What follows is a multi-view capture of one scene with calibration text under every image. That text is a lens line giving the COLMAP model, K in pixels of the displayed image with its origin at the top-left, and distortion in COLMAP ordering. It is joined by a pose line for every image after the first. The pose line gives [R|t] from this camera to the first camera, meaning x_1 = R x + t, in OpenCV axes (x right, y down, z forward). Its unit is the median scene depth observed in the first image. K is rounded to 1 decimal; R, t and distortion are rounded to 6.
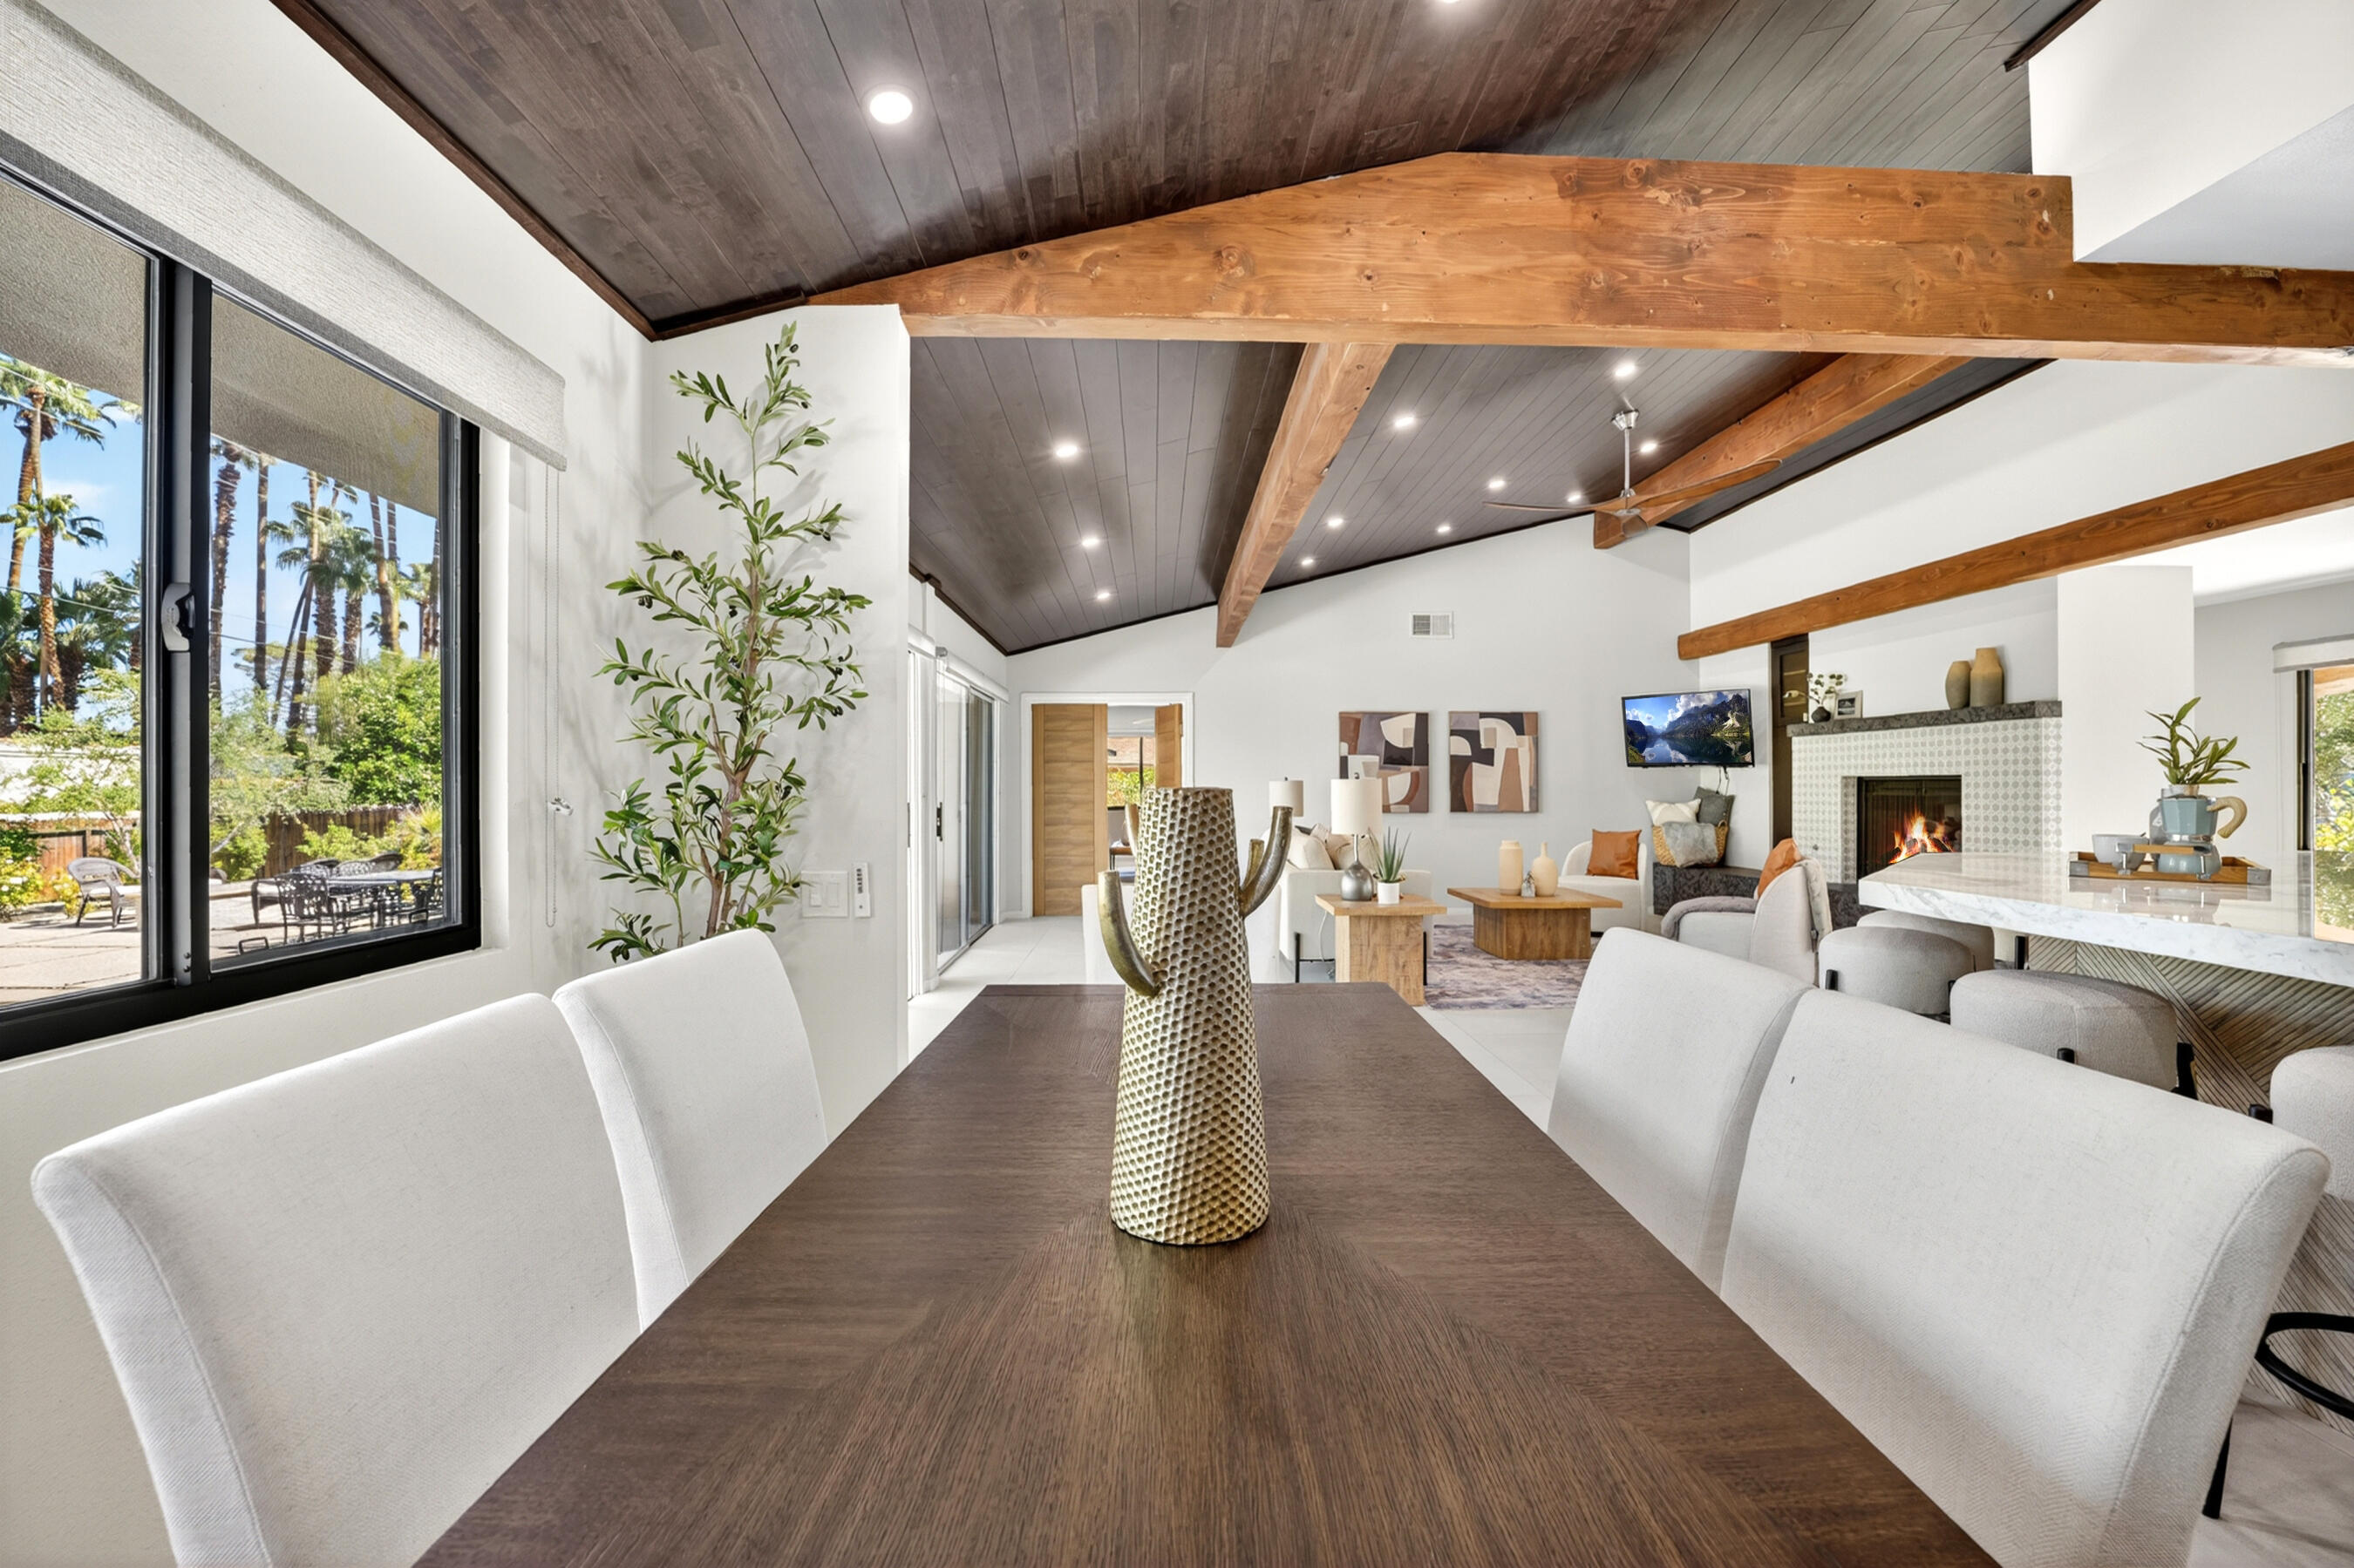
lens RADIAL K [[939.2, 0, 1172.8], [0, 939.2, 786.3], [0, 0, 1]] dist [-0.022999, 0.000421]
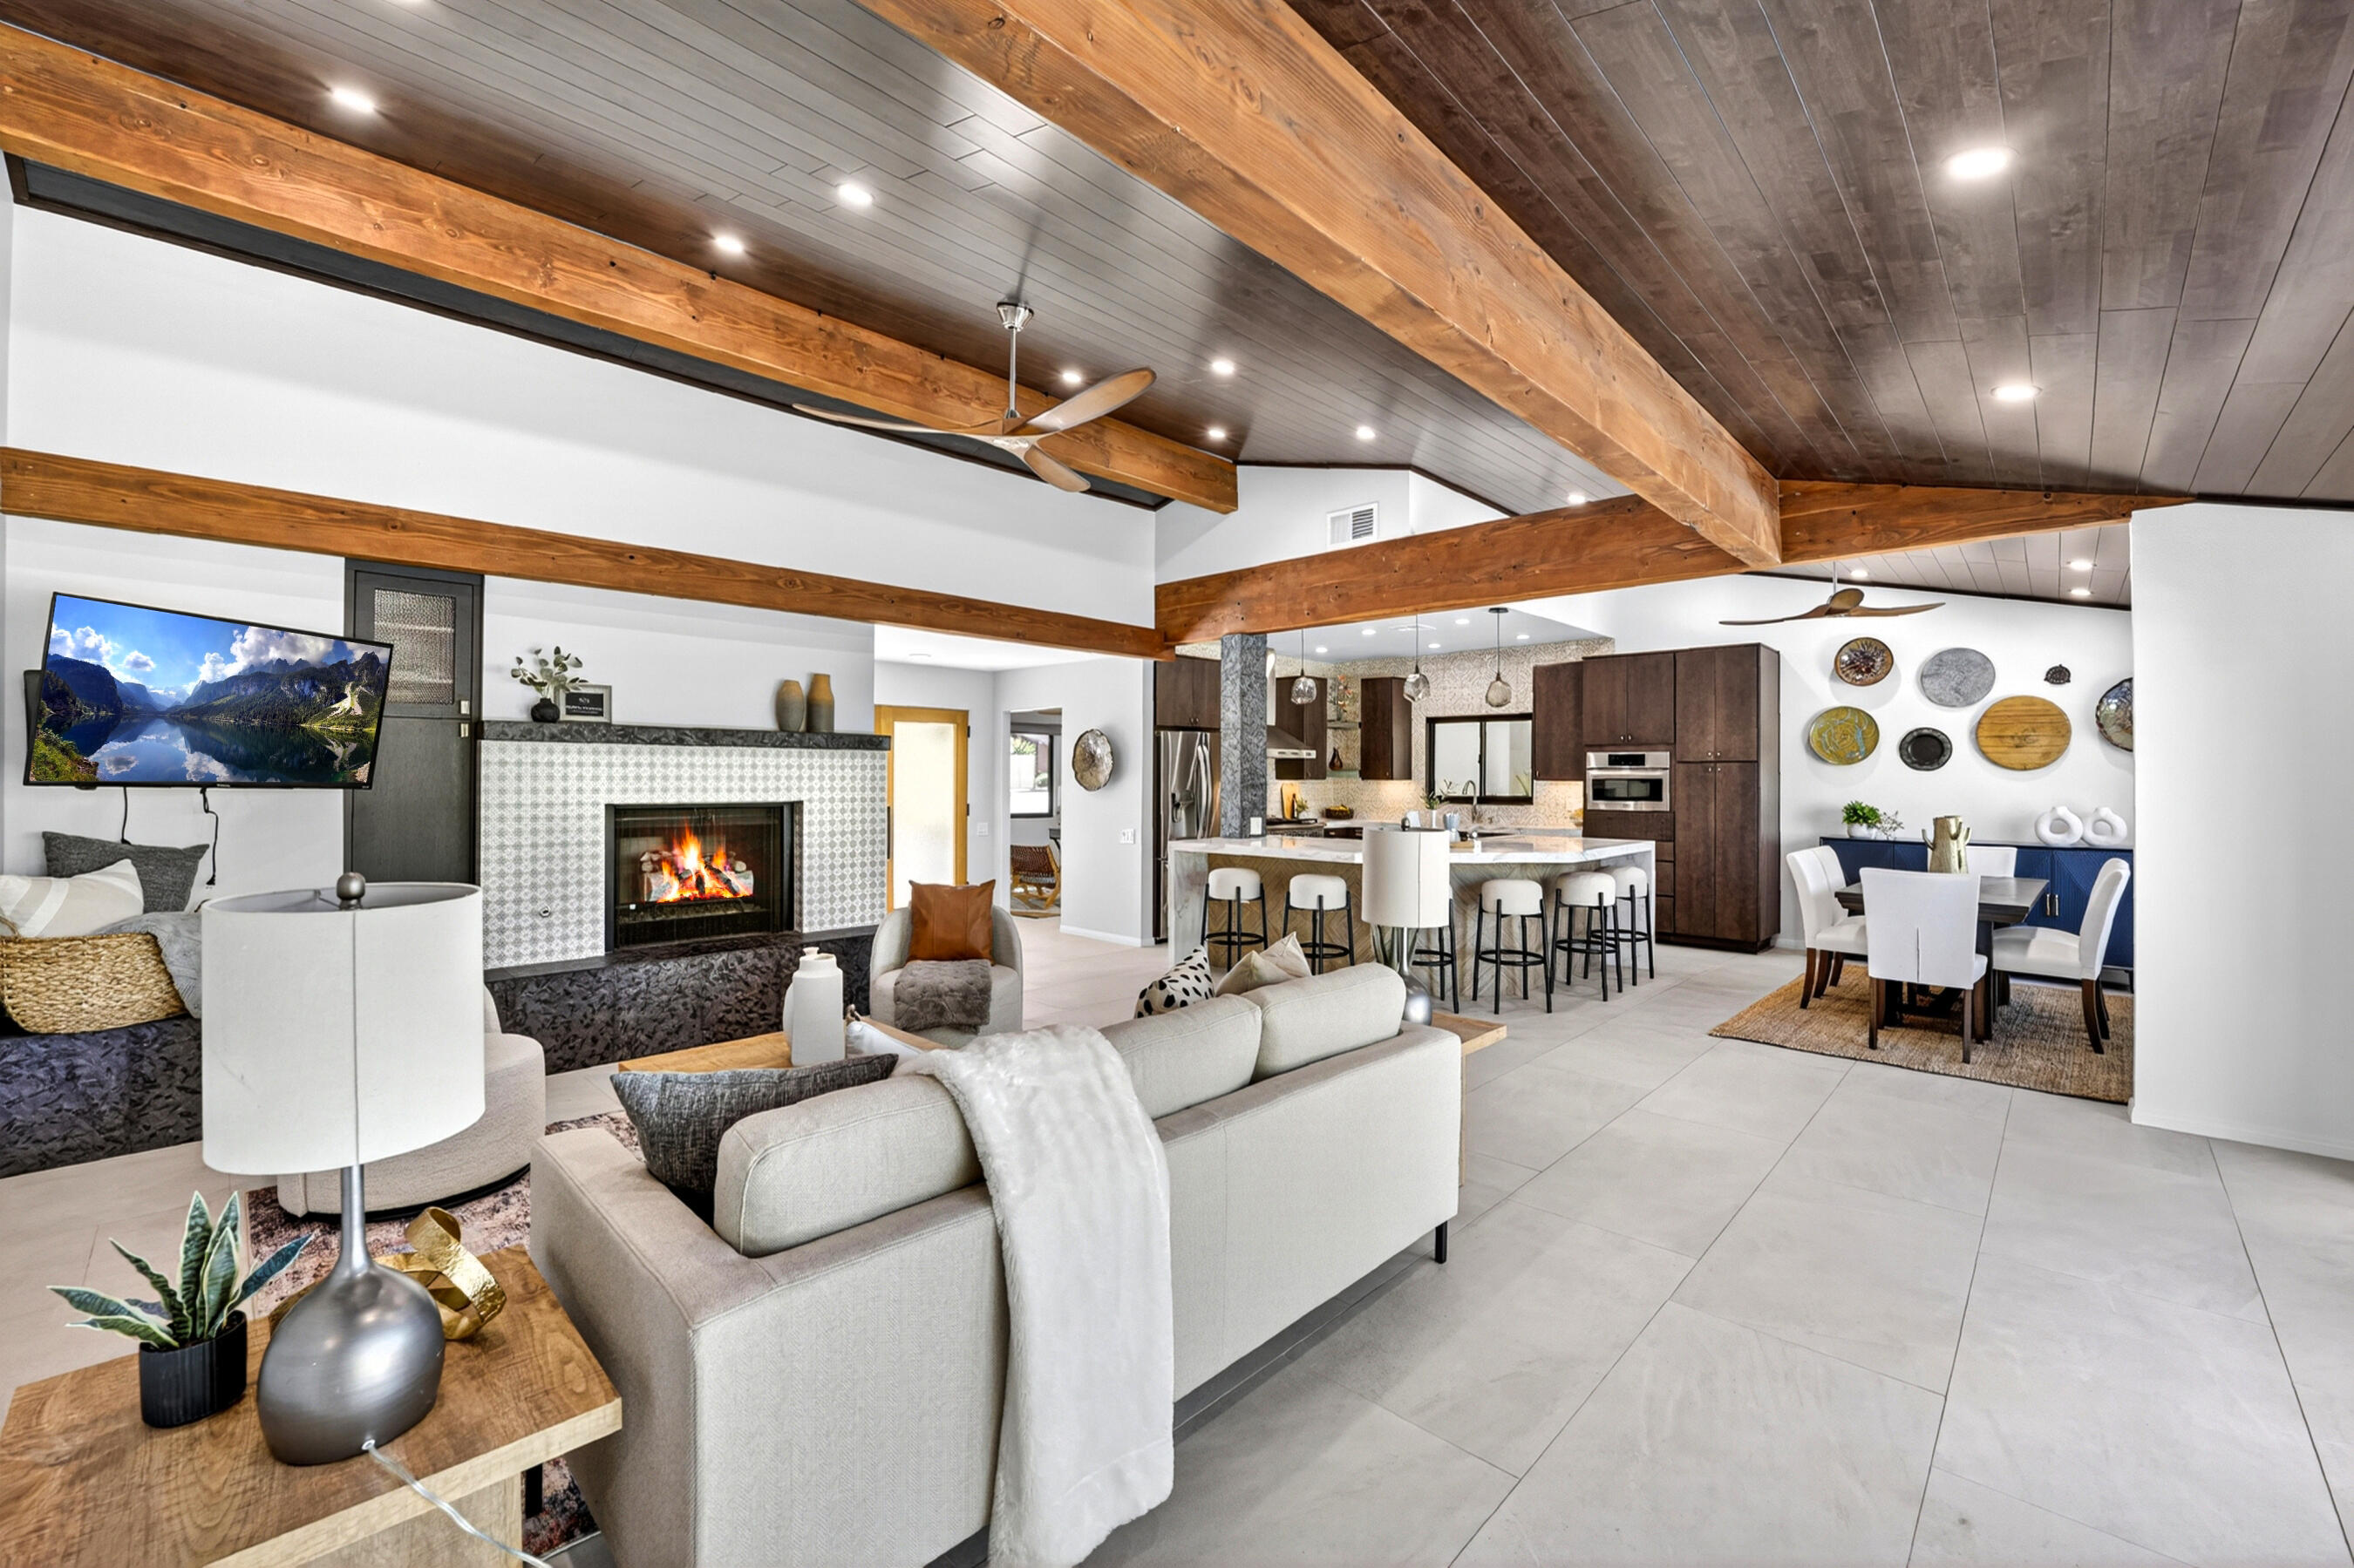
lens RADIAL K [[939.2, 0, 1178.2], [0, 939.2, 786.9], [0, 0, 1]] dist [-0.022999, 0.000421]
pose [[-0.713255, -0.005337, 0.700885, -0.096752], [0.001439, 0.999958, 0.009078, -0.032466], [-0.700904, 0.007483, -0.713217, 1.298495]]
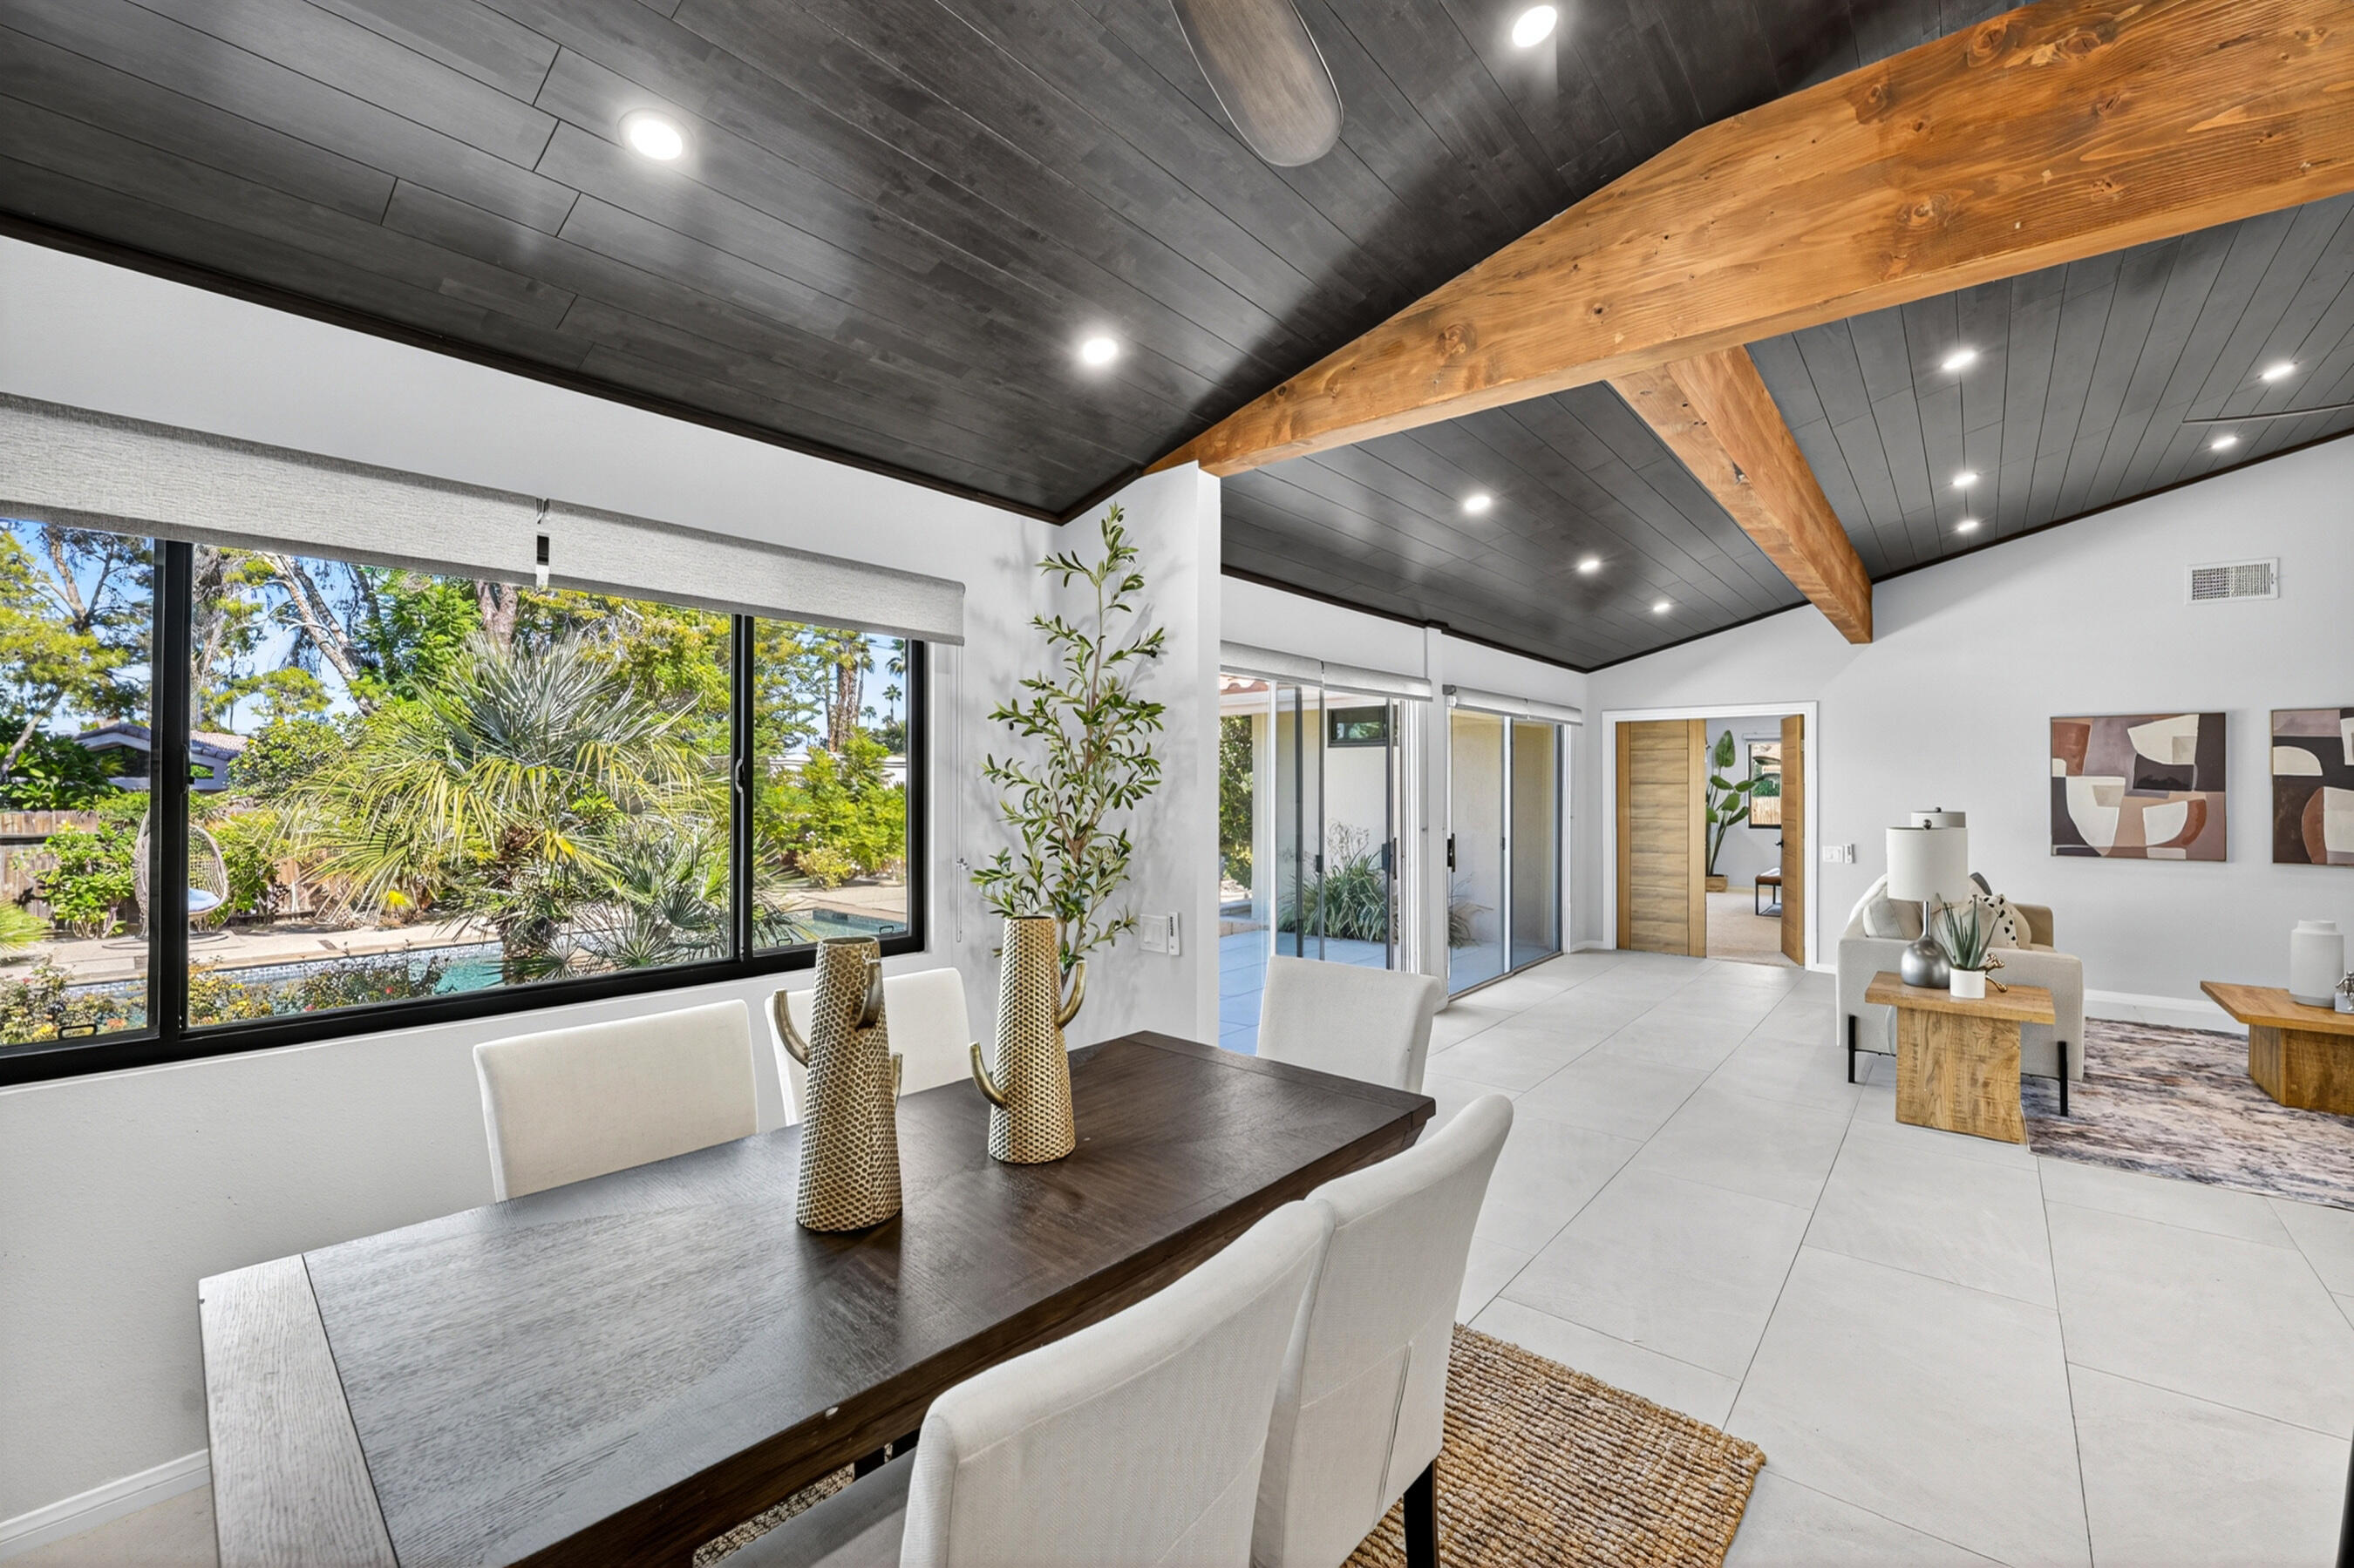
lens RADIAL K [[939.2, 0, 1183.7], [0, 939.2, 780.5], [0, 0, 1]] dist [-0.022999, 0.000421]
pose [[0.745557, 0.001641, -0.666440, 0.212991], [-0.002919, 0.999995, -0.000803, -0.038262], [0.666436, 0.002544, 0.745558, 0.027796]]
